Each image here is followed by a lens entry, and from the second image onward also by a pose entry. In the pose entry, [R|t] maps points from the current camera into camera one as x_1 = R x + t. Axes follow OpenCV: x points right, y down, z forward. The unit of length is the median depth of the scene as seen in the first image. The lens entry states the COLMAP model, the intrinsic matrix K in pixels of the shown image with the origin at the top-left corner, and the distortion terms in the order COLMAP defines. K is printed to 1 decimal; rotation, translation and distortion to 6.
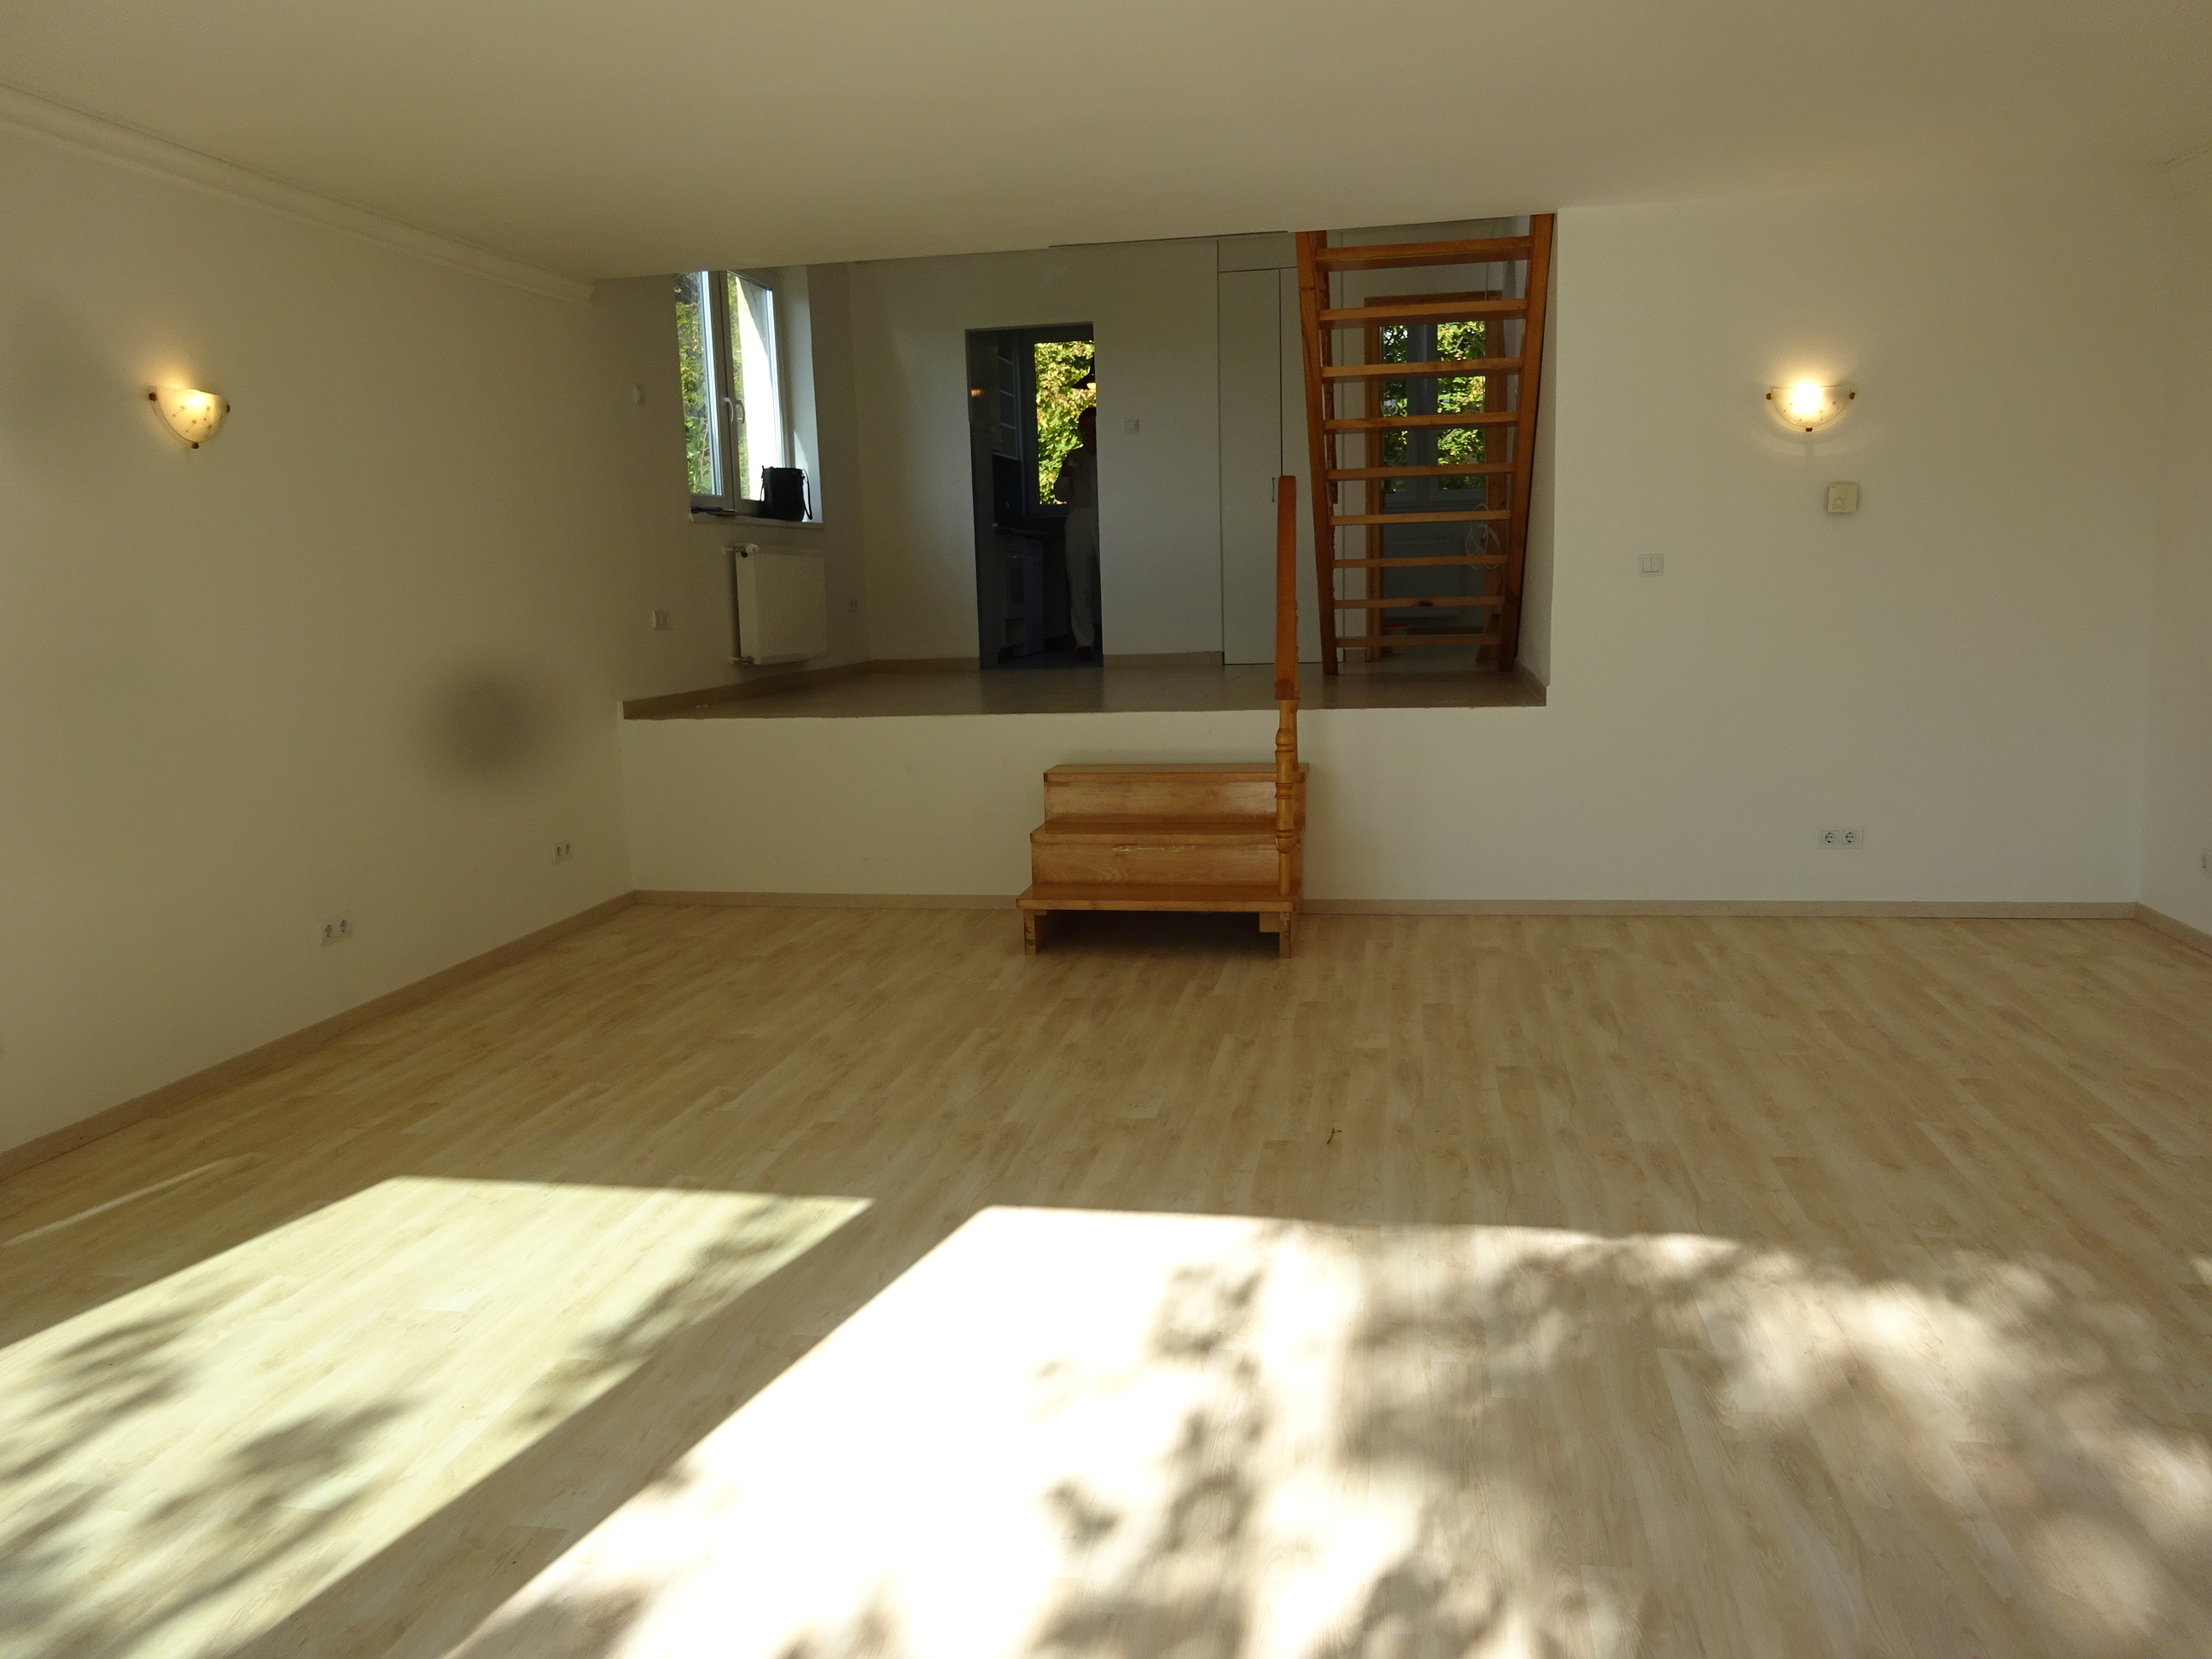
lens RADIAL K [[1627.5, 0, 1114.1], [0, 1627.5, 832.5], [0, 0, 1]] dist [0.003397, -0.008888]
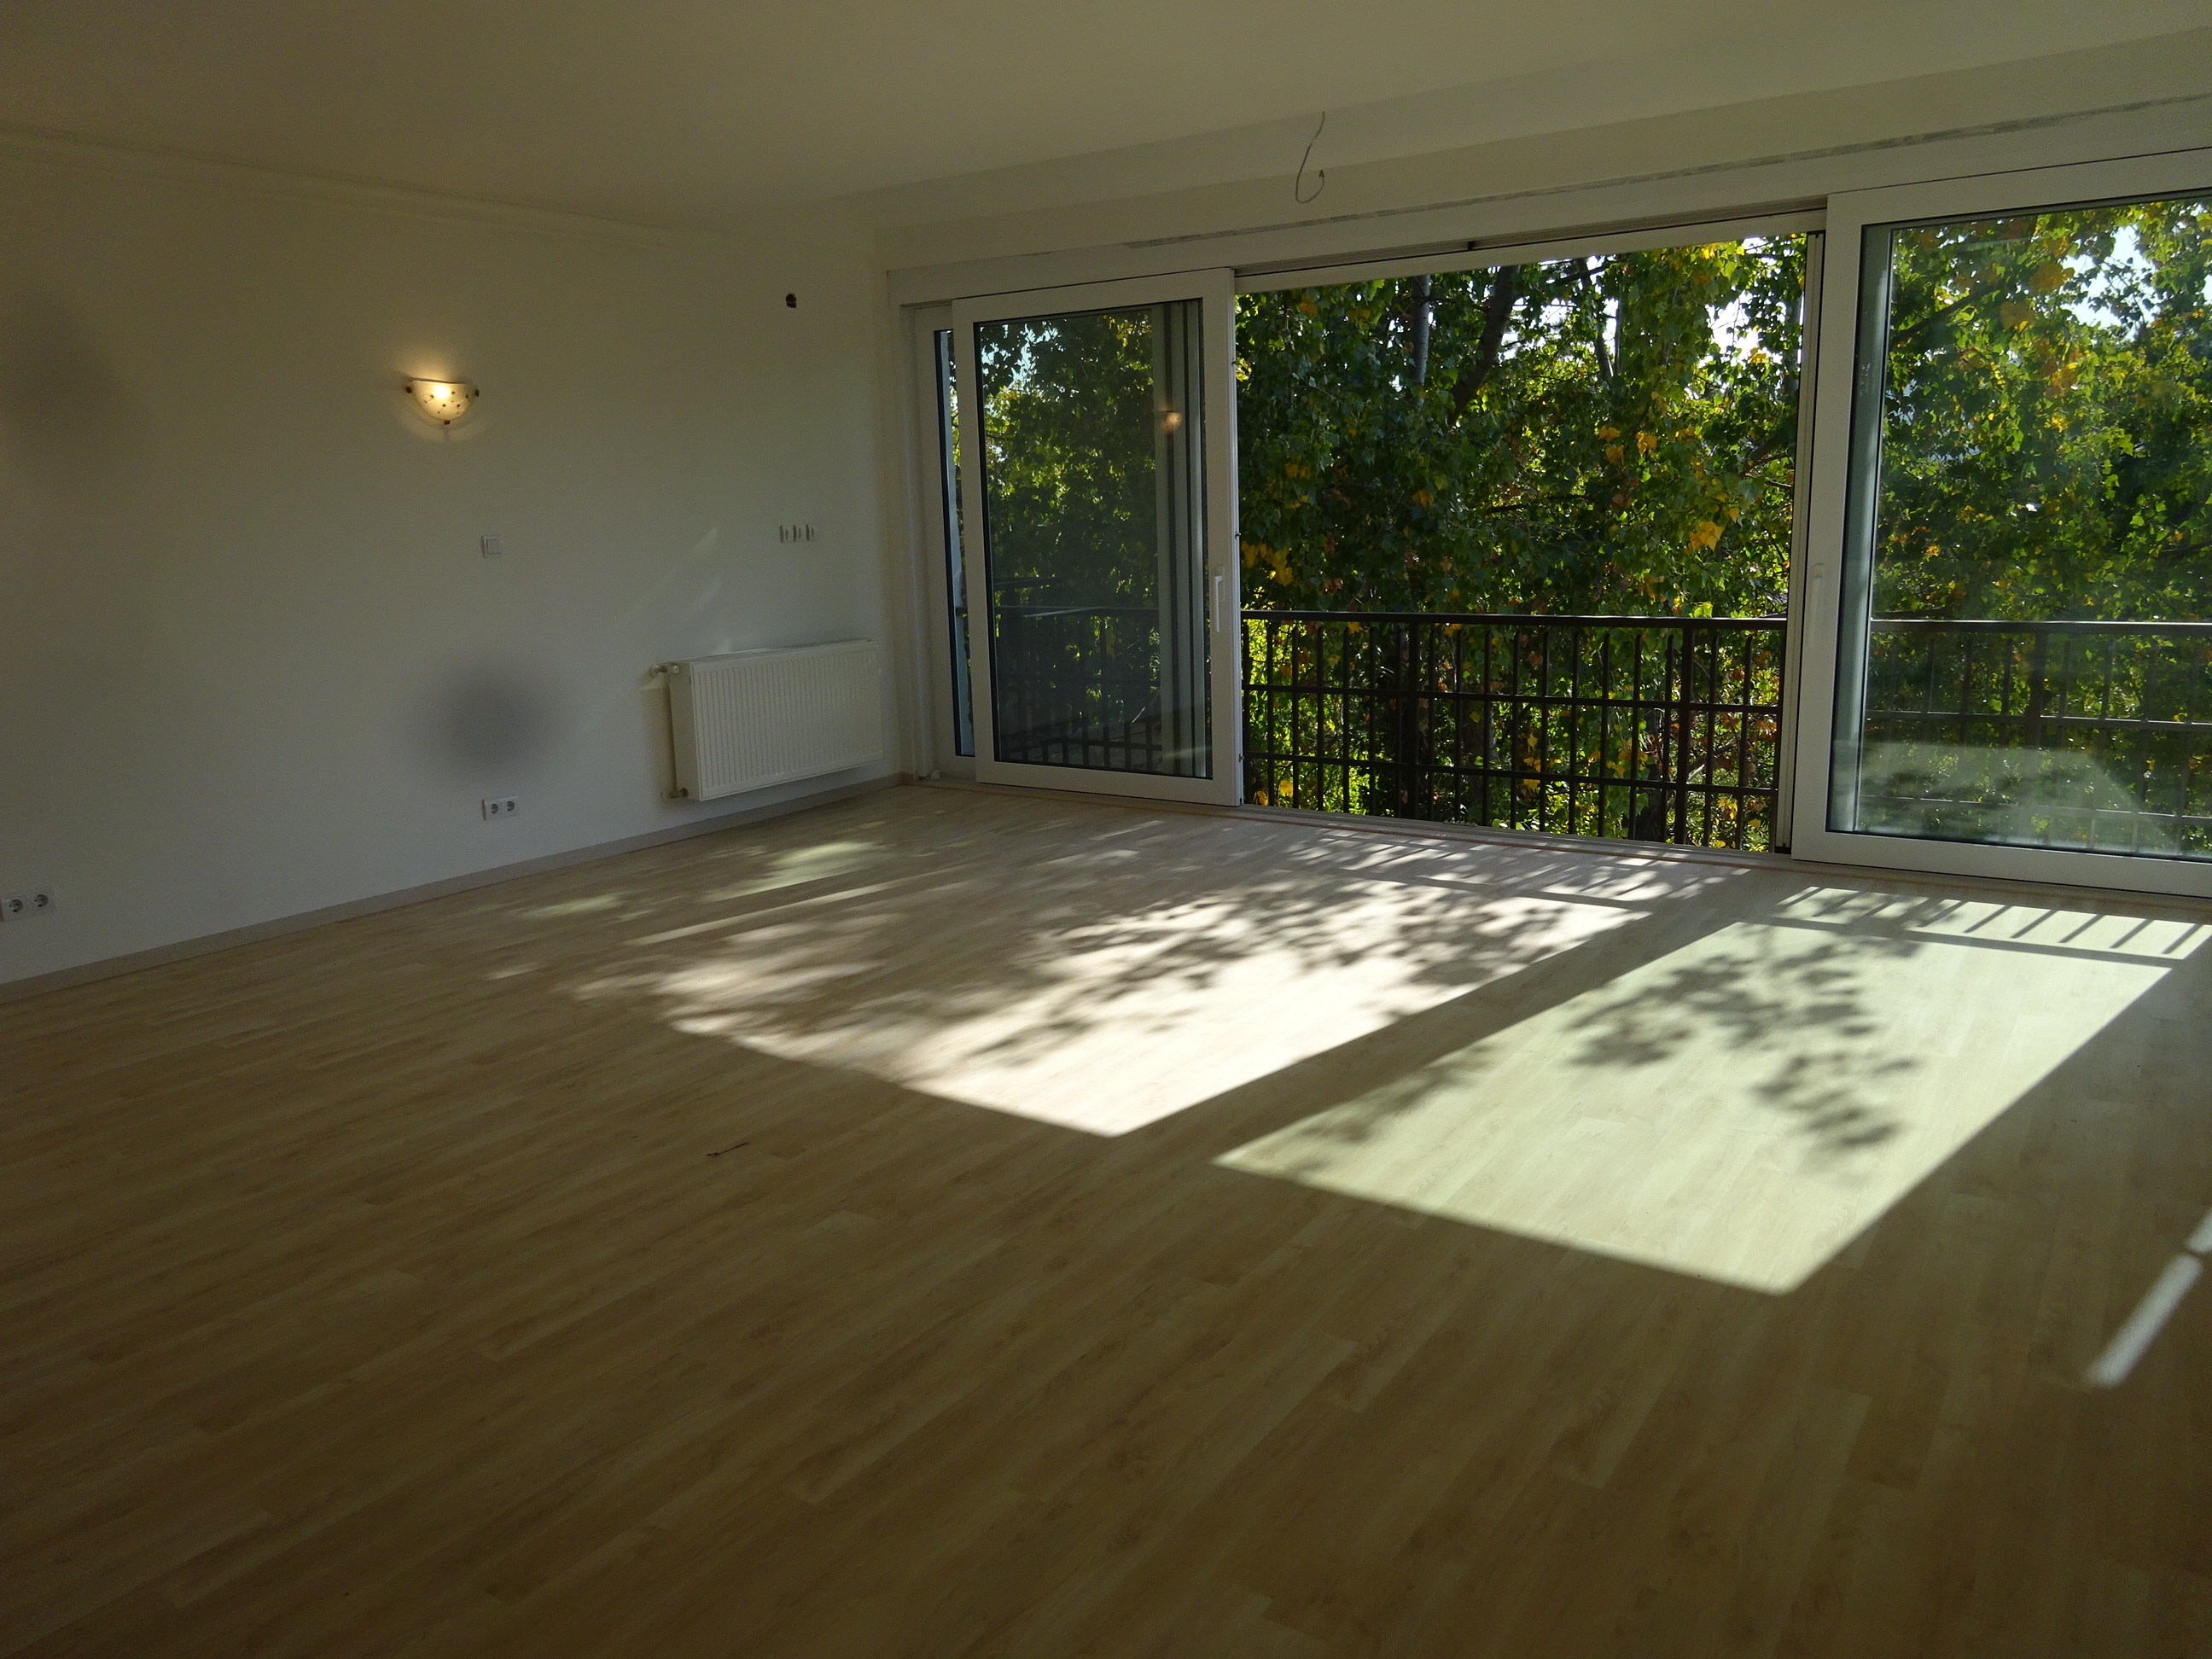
lens RADIAL K [[1627.5, 0, 1114.1], [0, 1627.5, 832.5], [0, 0, 1]] dist [0.003397, -0.008888]
pose [[-0.918876, -0.024796, 0.393766, -0.578434], [0.114174, 0.938610, 0.325539, -0.353281], [-0.377665, 0.344088, -0.859635, 2.185225]]
